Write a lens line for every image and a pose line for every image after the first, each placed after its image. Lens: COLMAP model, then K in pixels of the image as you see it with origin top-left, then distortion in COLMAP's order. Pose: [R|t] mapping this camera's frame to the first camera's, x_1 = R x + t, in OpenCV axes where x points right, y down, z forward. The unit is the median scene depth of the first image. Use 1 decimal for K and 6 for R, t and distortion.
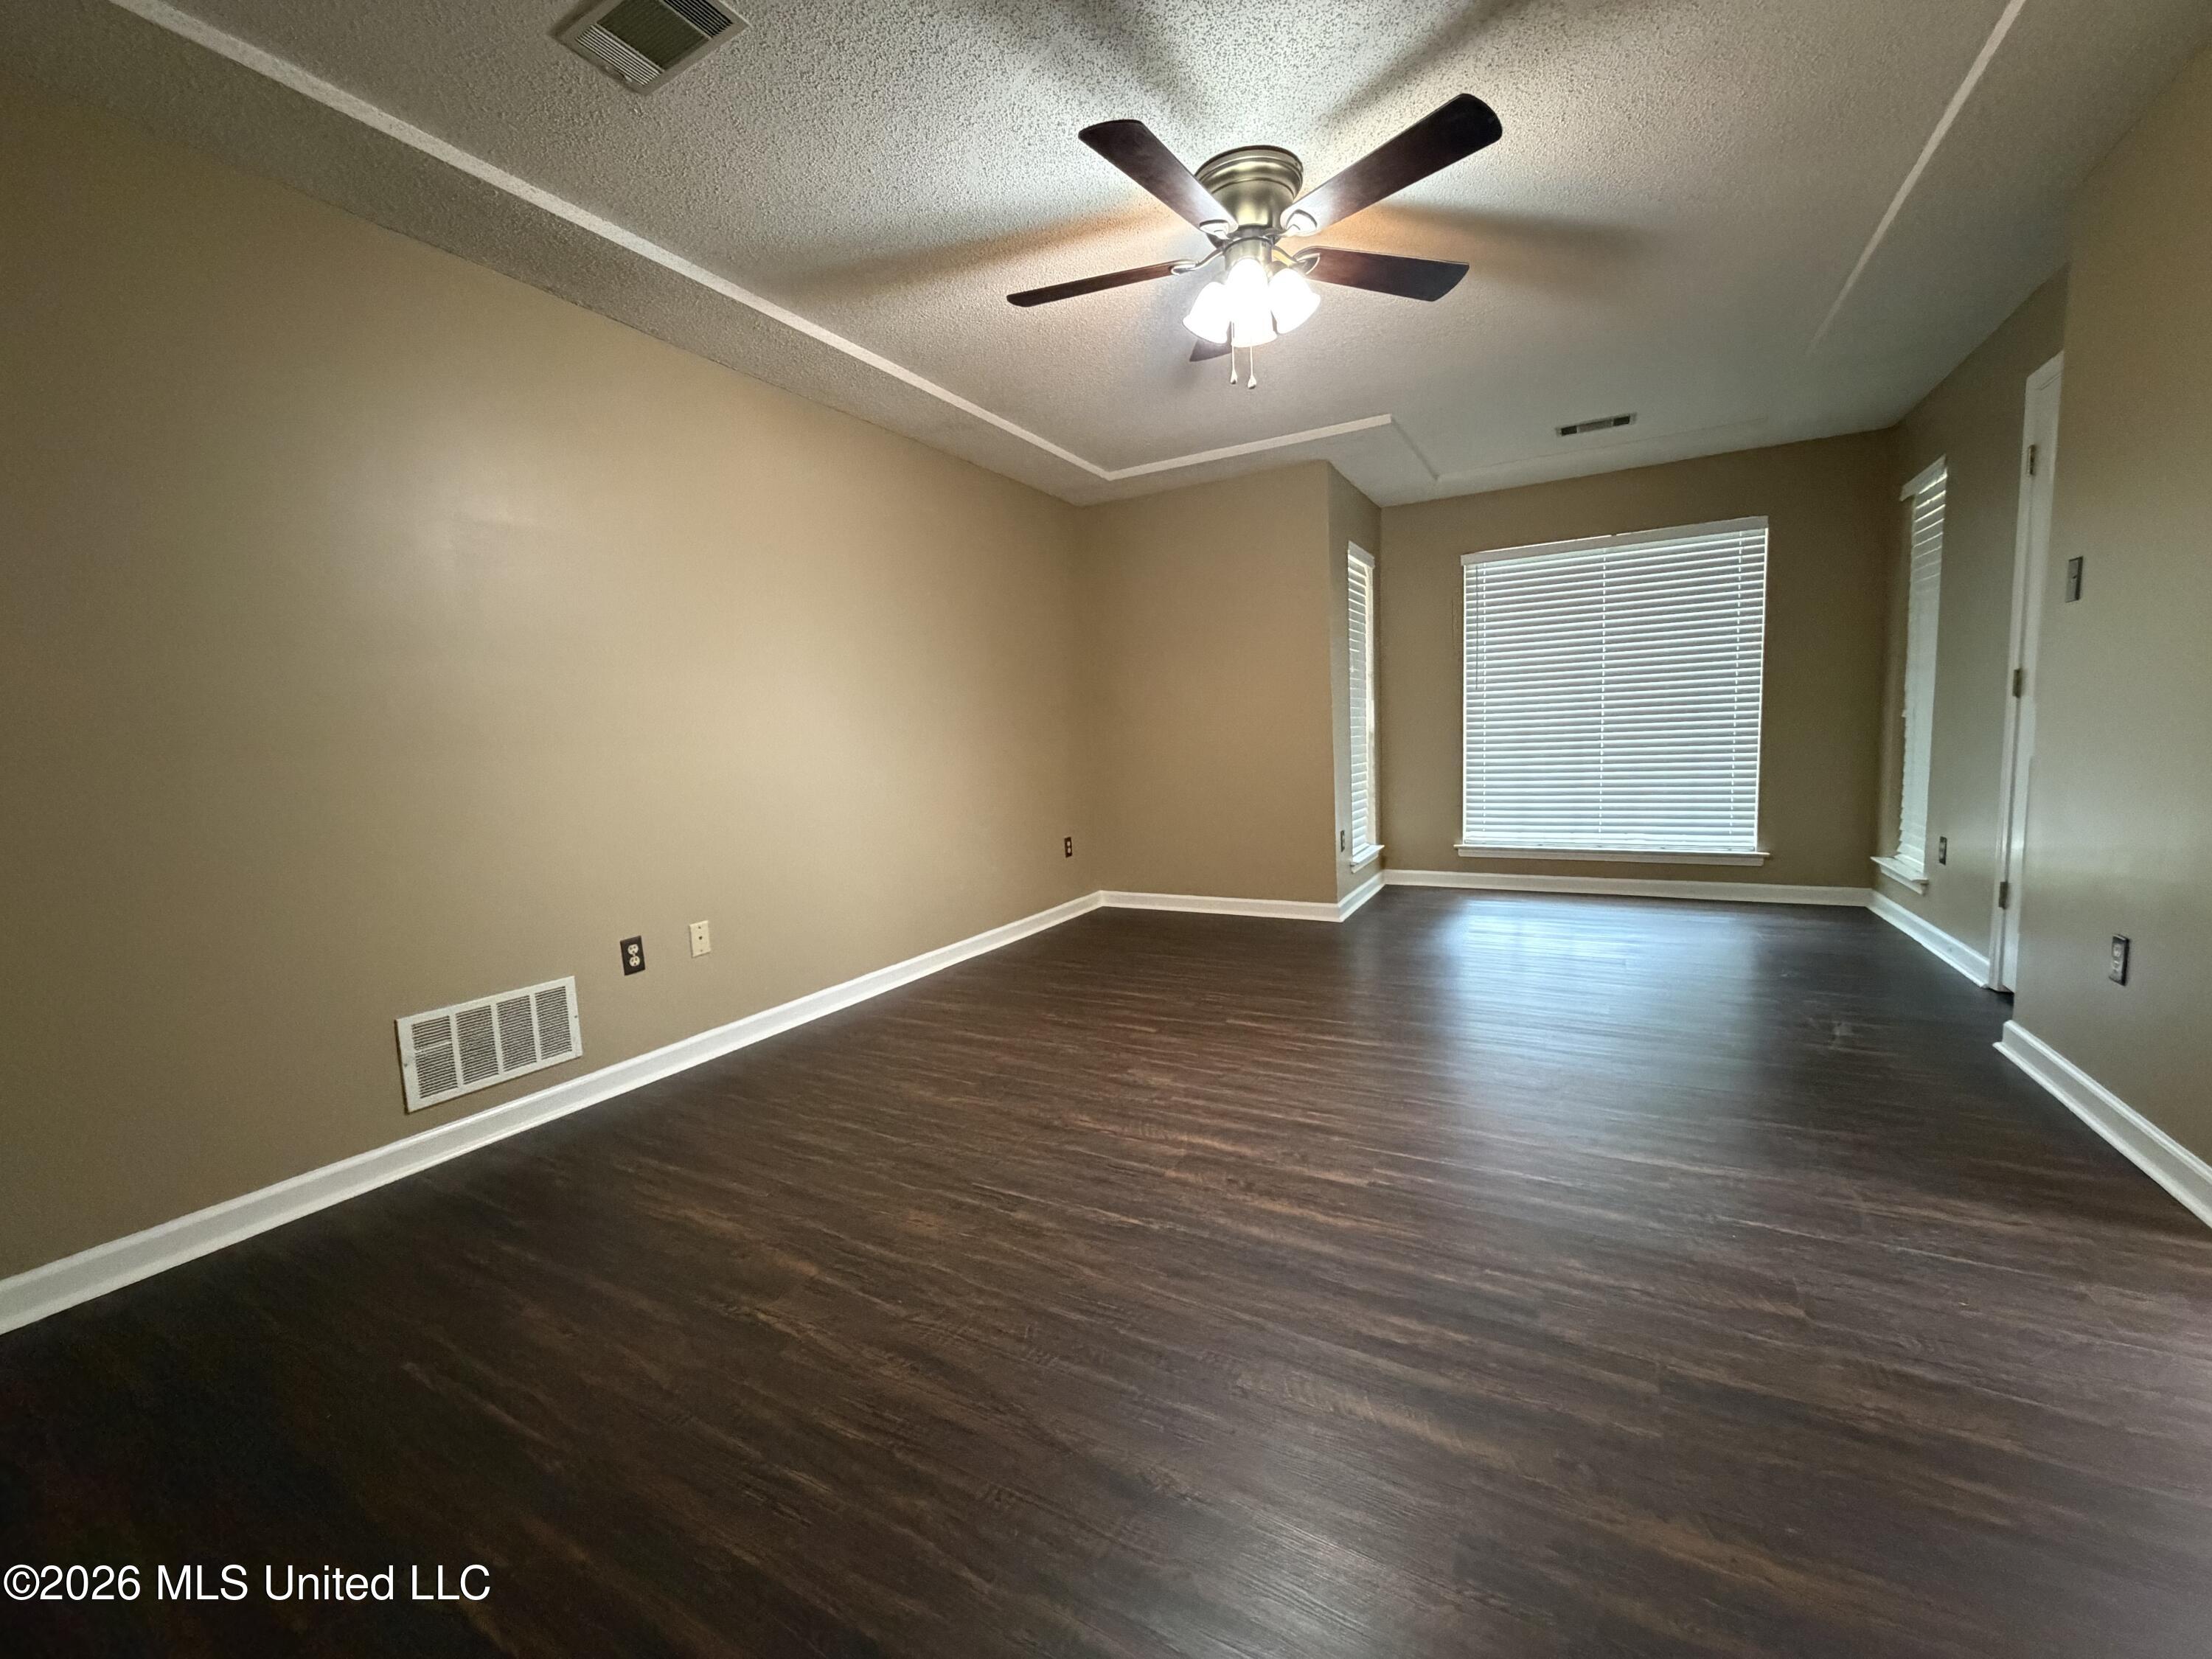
lens RADIAL K [[882.0, 0, 1108.4], [0, 882.0, 821.2], [0, 0, 1]] dist [-0.000765, 0.000133]
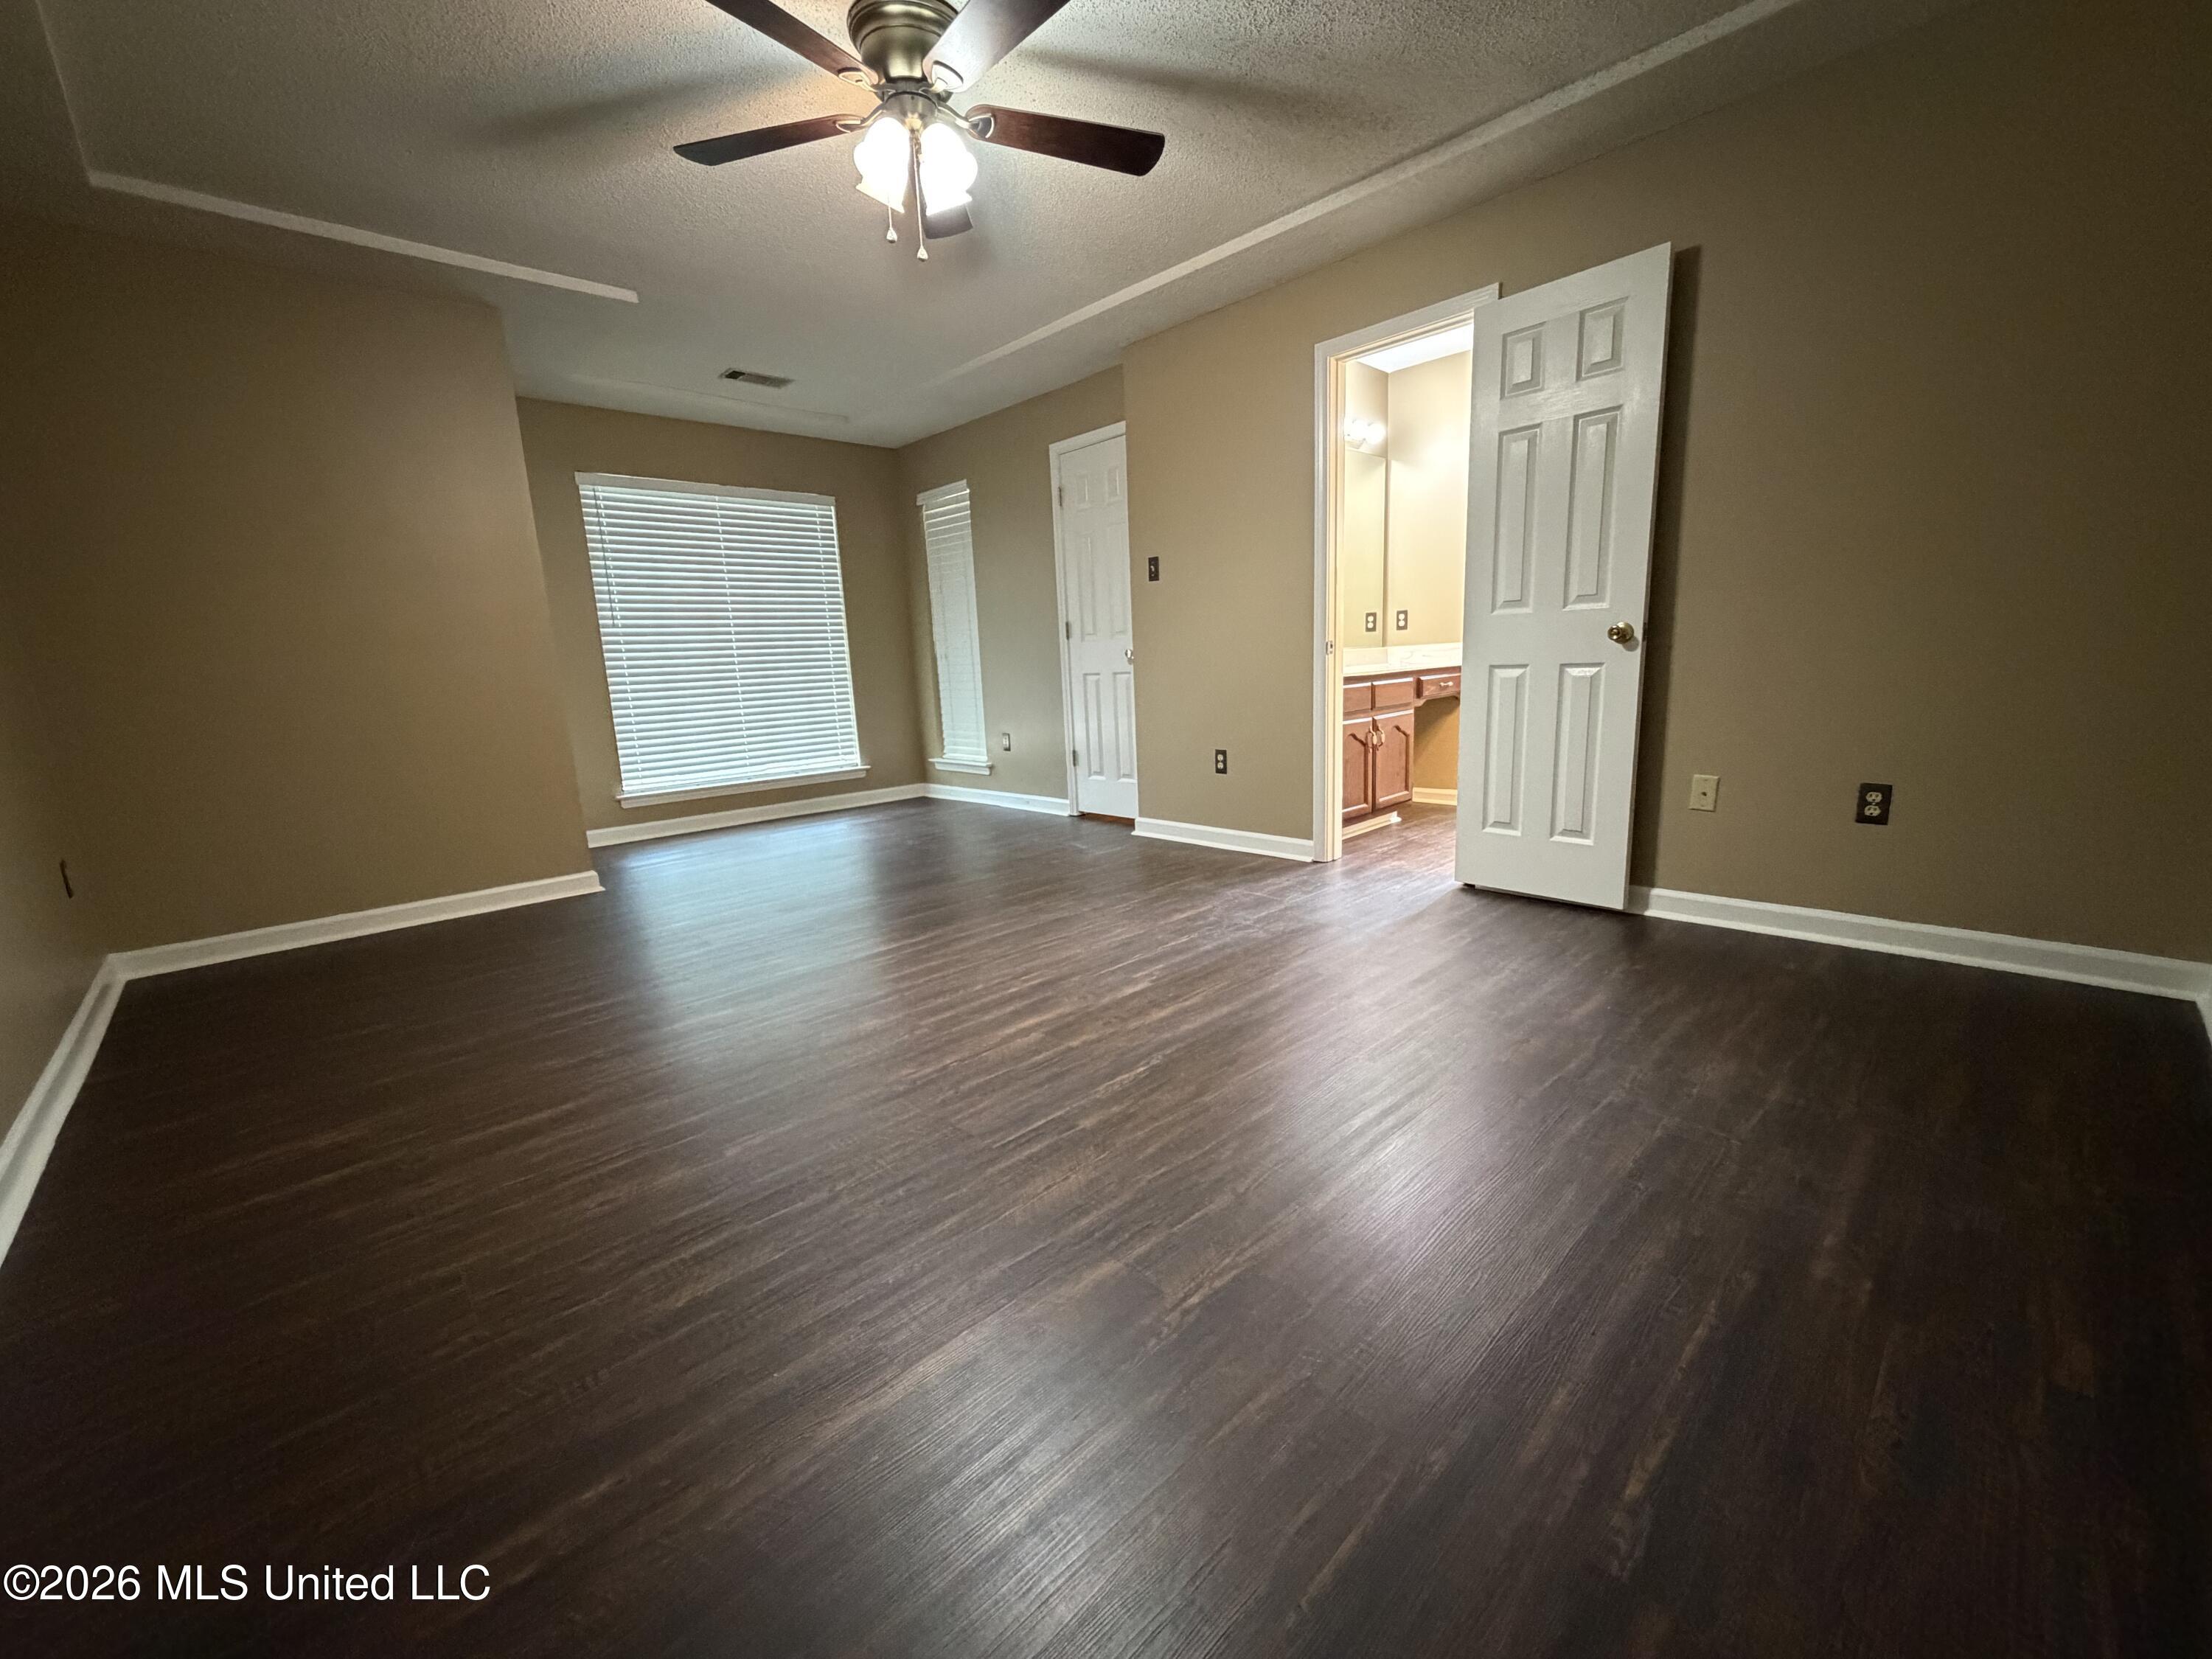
lens RADIAL K [[882.0, 0, 1102.7], [0, 882.0, 834.9], [0, 0, 1]] dist [-0.000765, 0.000133]
pose [[0.307556, -0.161143, 0.937786, -0.715237], [0.124221, 0.983921, 0.128332, 0.024032], [-0.943387, 0.077023, 0.322628, 0.514654]]
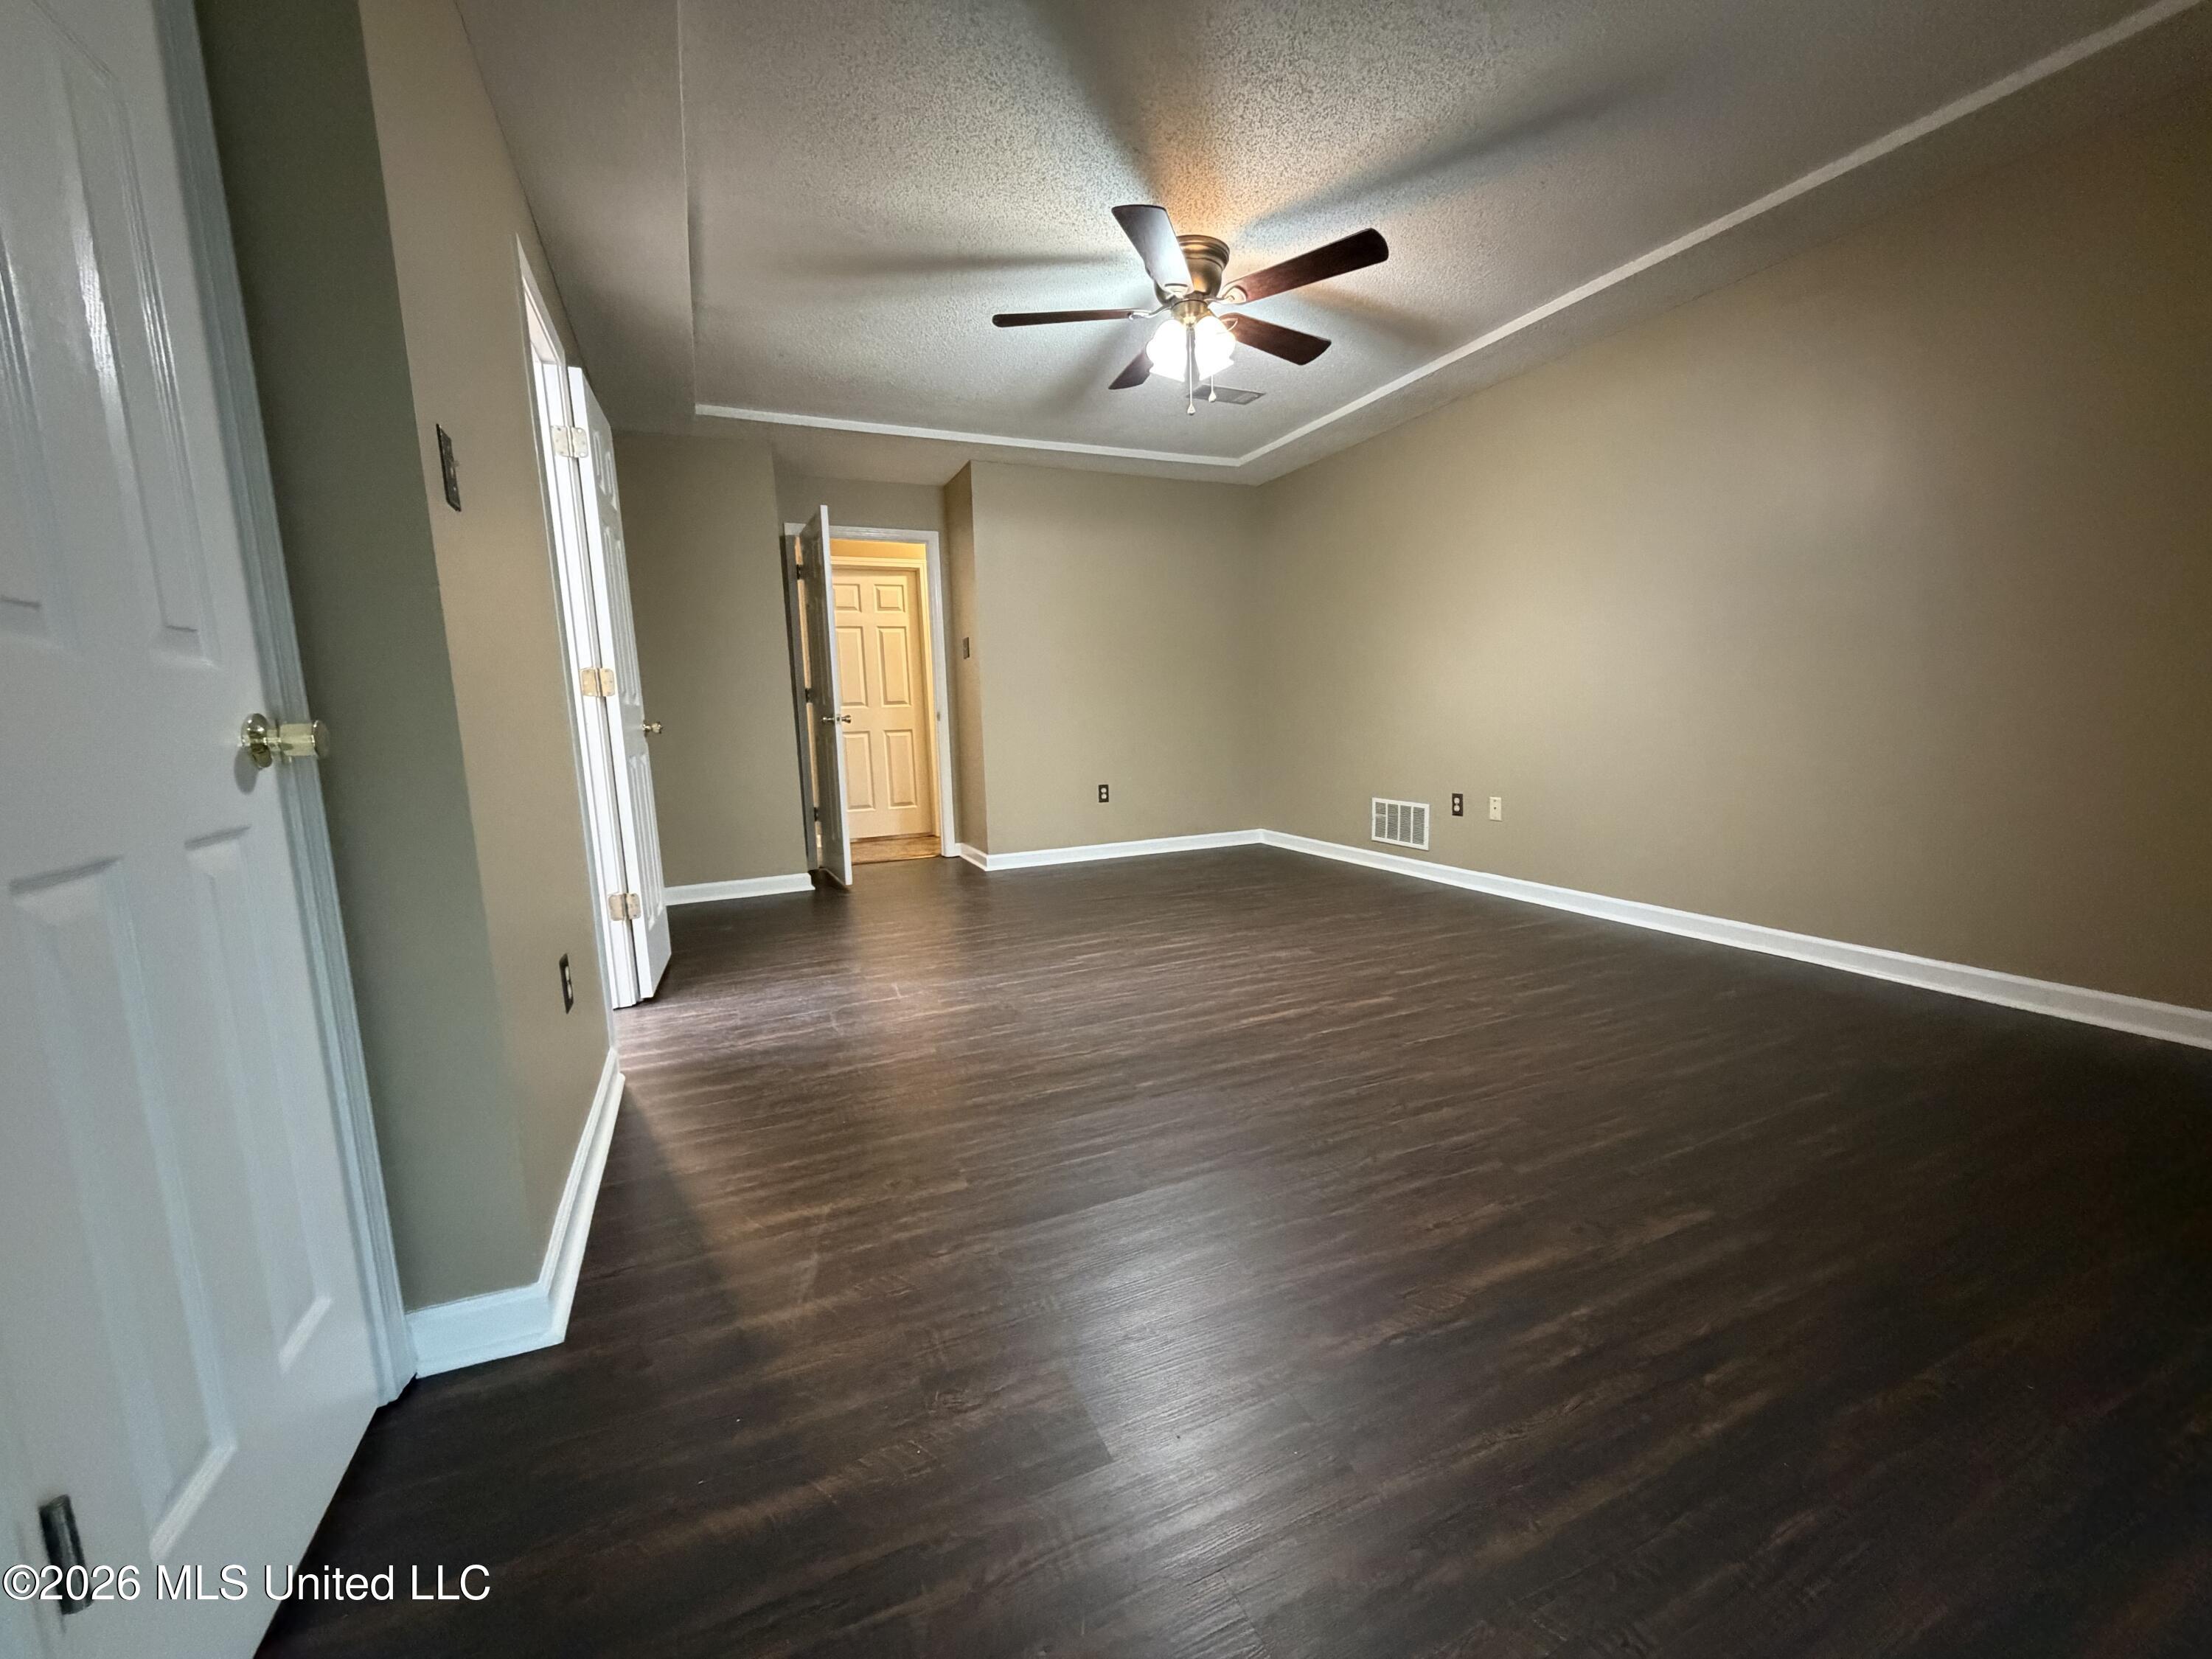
lens RADIAL K [[882.0, 0, 1118.5], [0, 882.0, 807.2], [0, 0, 1]] dist [-0.000765, 0.000133]
pose [[-0.591015, 0.147697, -0.793023, 1.250615], [-0.017186, 0.980566, 0.195435, -0.166409], [0.806477, 0.129134, -0.576991, 1.620202]]
